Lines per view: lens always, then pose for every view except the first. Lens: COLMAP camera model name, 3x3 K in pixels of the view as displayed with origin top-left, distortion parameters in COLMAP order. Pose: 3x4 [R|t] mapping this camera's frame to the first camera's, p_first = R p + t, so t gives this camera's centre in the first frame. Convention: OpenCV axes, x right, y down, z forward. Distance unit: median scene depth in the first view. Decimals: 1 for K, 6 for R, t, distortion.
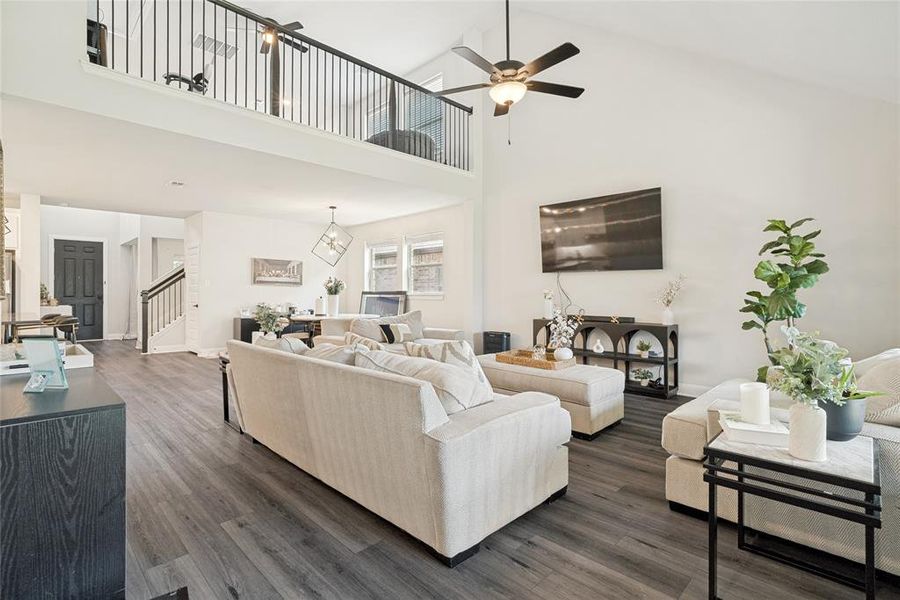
lens RADIAL K [[425.1, 0, 450.7], [0, 425.1, 293.3], [0, 0, 1]] dist [-0.010493, 0.001131]
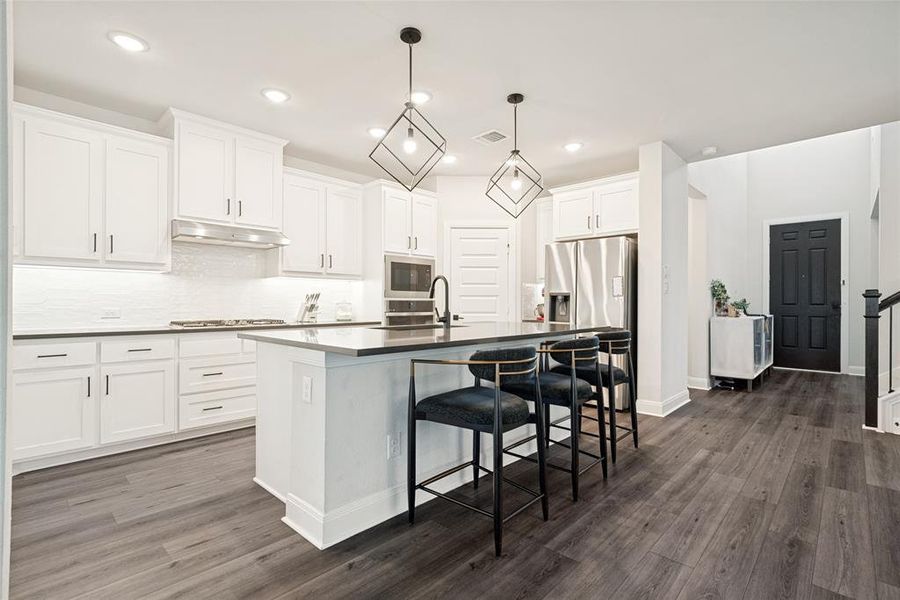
lens RADIAL K [[425.1, 0, 449.2], [0, 425.1, 300.9], [0, 0, 1]] dist [-0.010493, 0.001131]
pose [[0.027901, -0.000297, -0.999611, -0.258097], [-0.005205, 0.999986, -0.000443, 0.006755], [0.999597, 0.005215, 0.027899, 0.490961]]
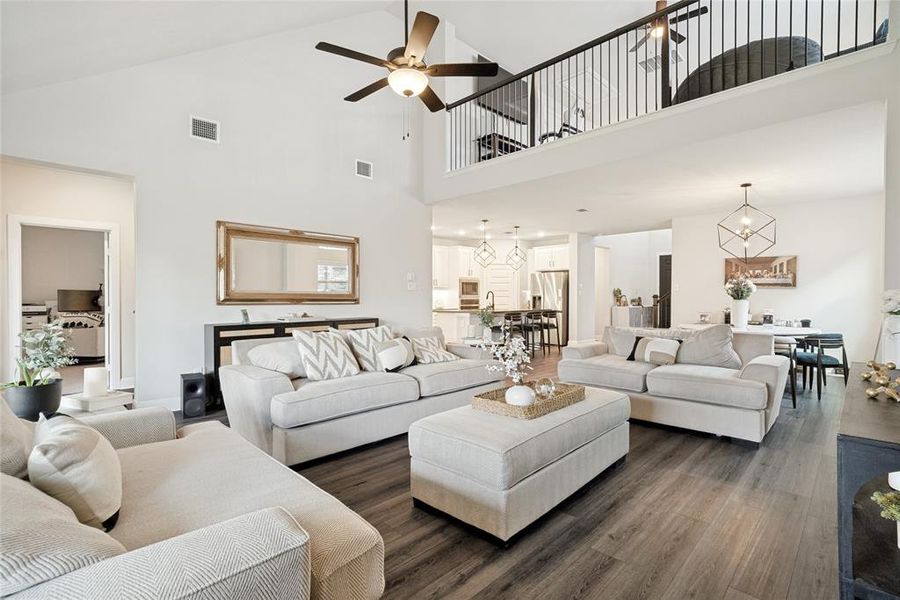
lens RADIAL K [[425.1, 0, 458.0], [0, 425.1, 297.2], [0, 0, 1]] dist [-0.010493, 0.001131]
pose [[0.032921, 0.004641, -0.999447, 0.386152], [-0.000302, 0.999989, 0.004633, -0.004419], [0.999458, 0.000149, 0.032922, 0.385350]]
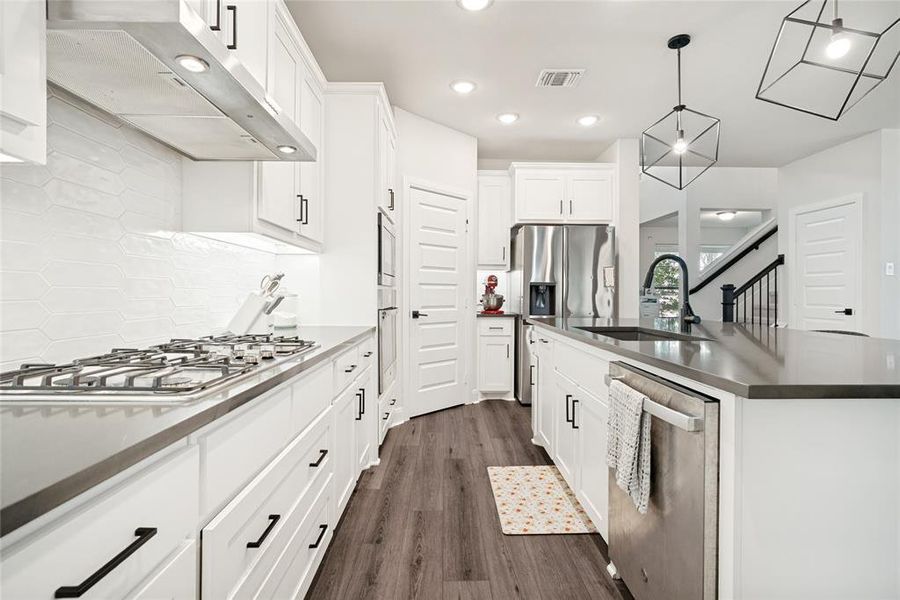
lens RADIAL K [[425.1, 0, 452.8], [0, 425.1, 291.4], [0, 0, 1]] dist [-0.010493, 0.001131]
pose [[0.723385, 0.005143, -0.690426, -0.527782], [-0.008426, 0.999964, -0.001379, 0.007175], [0.690394, 0.006815, 0.723401, 0.244804]]
